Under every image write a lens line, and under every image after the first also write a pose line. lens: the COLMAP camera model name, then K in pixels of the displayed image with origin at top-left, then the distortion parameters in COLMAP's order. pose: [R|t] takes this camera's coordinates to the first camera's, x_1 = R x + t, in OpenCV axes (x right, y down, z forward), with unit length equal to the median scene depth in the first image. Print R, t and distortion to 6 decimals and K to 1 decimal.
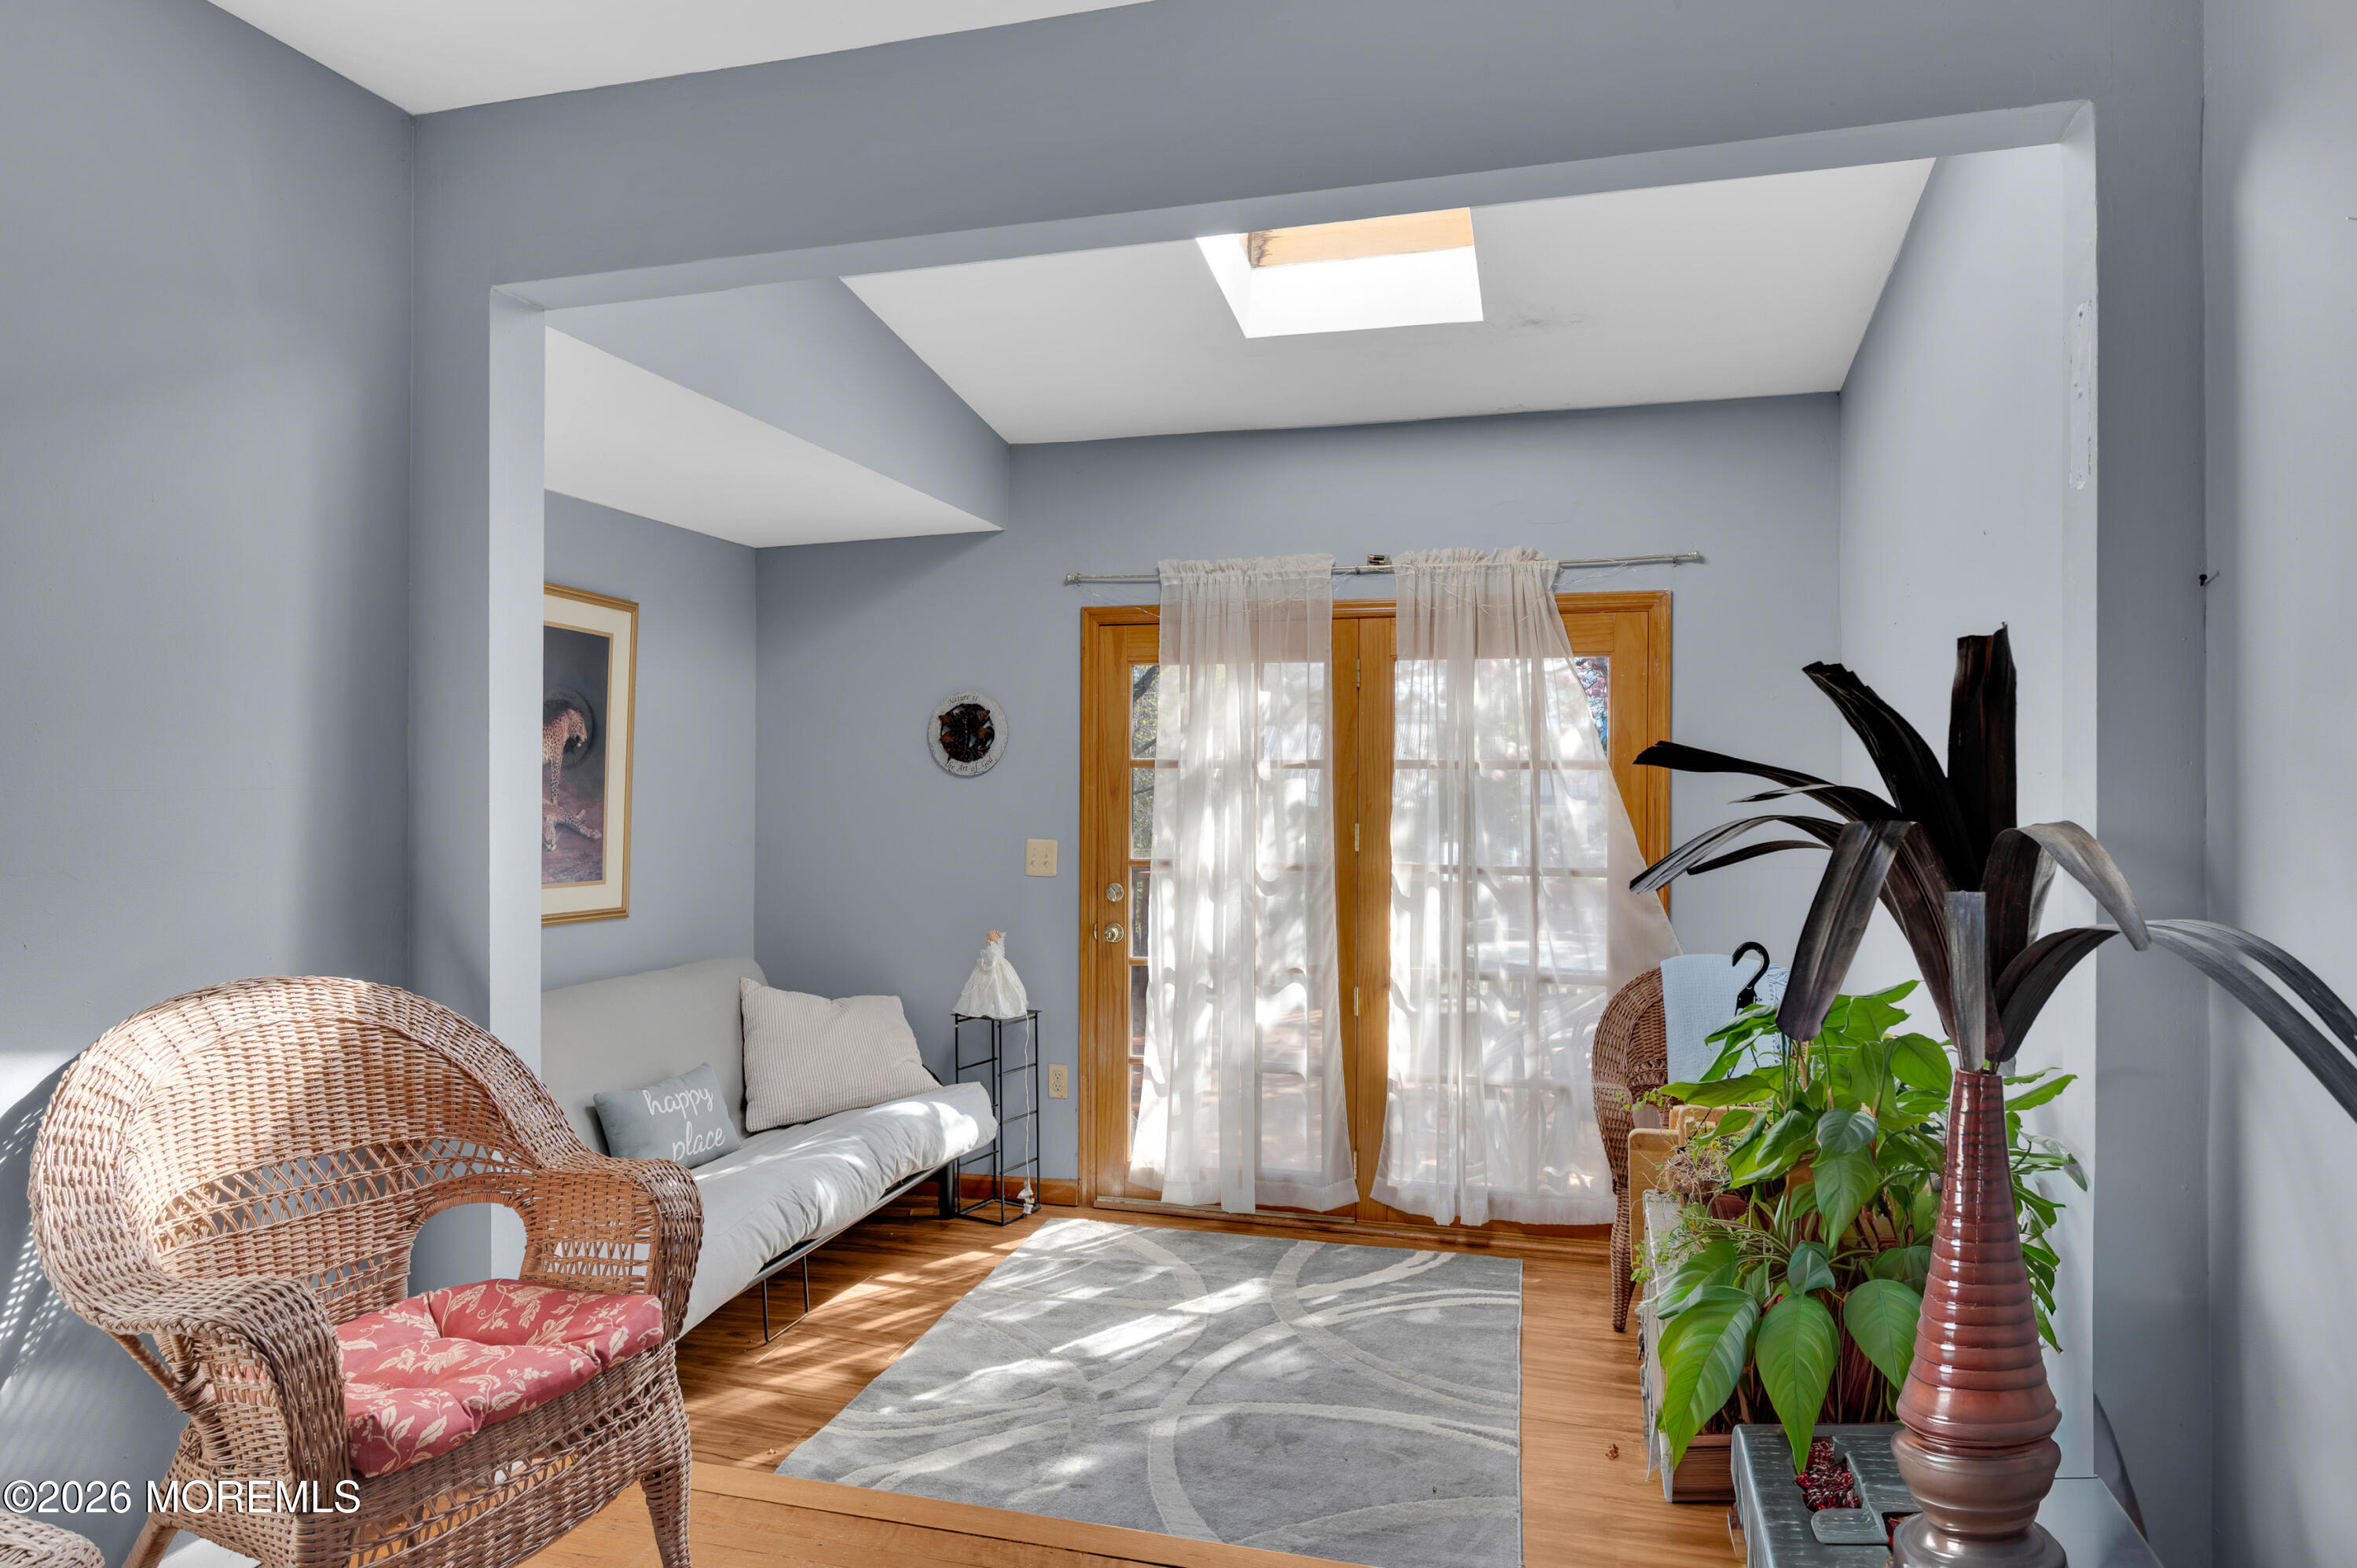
lens RADIAL K [[933.3, 0, 1167.9], [0, 933.3, 795.9], [0, 0, 1]] dist [-0.002898, -0.000371]
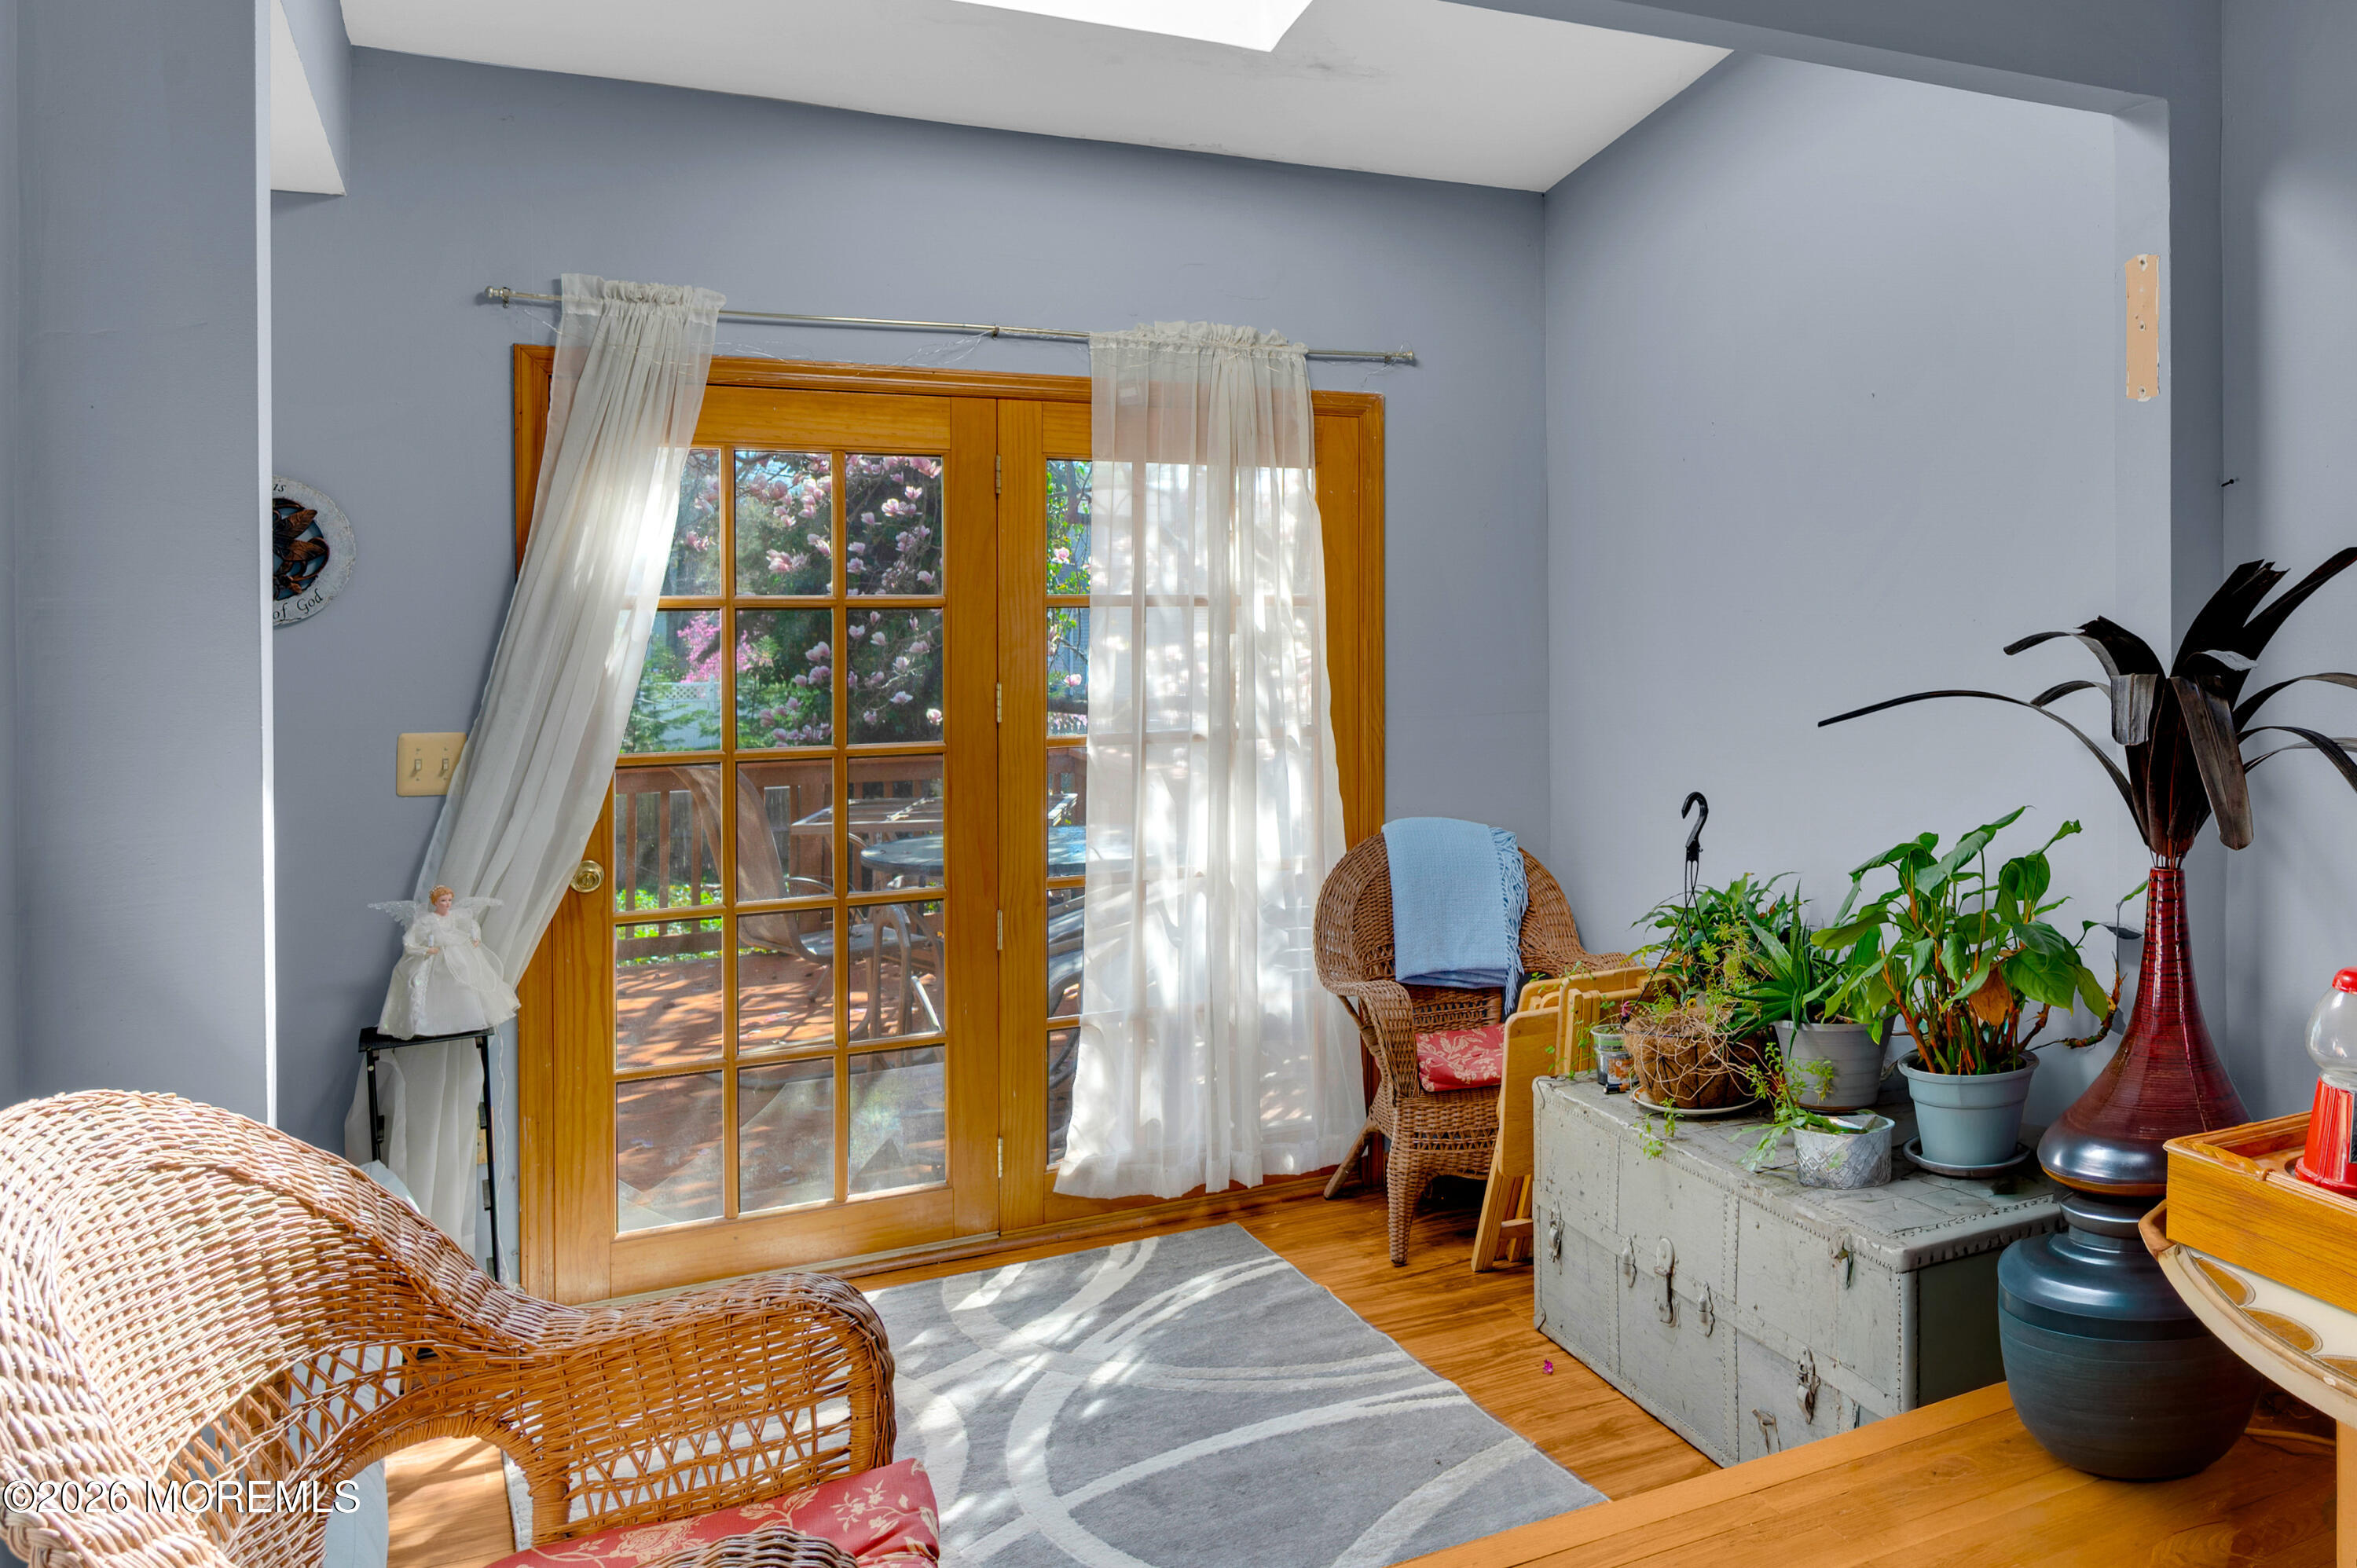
lens RADIAL K [[1374.5, 0, 1178.4], [0, 1374.5, 639.0], [0, 0, 1]] dist [-0.021592, -0.000453]
pose [[0.853535, -0.025339, 0.520418, -0.276811], [0.024479, 0.999664, 0.008526, -0.012394], [-0.520459, 0.005462, 0.853869, 0.028111]]
